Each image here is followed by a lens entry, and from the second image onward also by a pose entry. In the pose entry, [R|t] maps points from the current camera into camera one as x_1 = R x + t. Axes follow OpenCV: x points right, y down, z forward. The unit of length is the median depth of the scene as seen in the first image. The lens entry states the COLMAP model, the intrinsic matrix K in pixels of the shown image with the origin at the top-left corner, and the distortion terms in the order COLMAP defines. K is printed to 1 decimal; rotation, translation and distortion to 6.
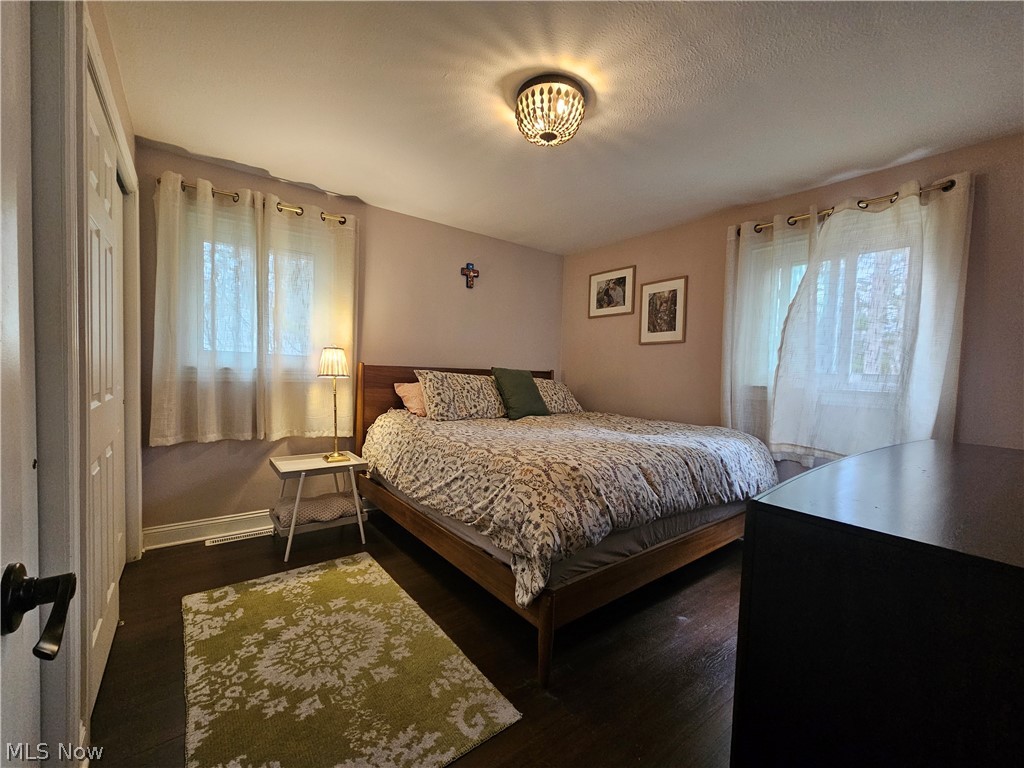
lens RADIAL K [[417.3, 0, 507.0], [0, 417.3, 389.0], [0, 0, 1]] dist [-0.000876, 0.000075]
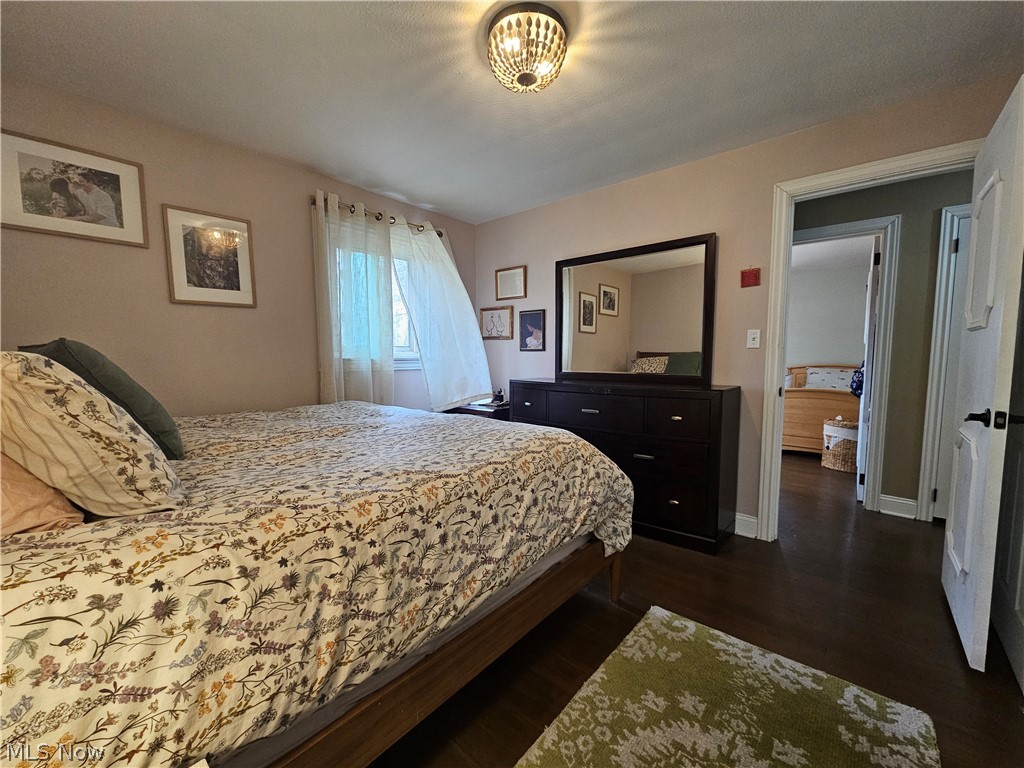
lens RADIAL K [[417.3, 0, 507.0], [0, 417.3, 389.0], [0, 0, 1]] dist [-0.000876, 0.000075]
pose [[-0.203608, -0.112247, 0.972597, -0.801504], [0.035730, 0.991892, 0.121954, -0.067676], [-0.978400, 0.059581, -0.197946, 1.227490]]
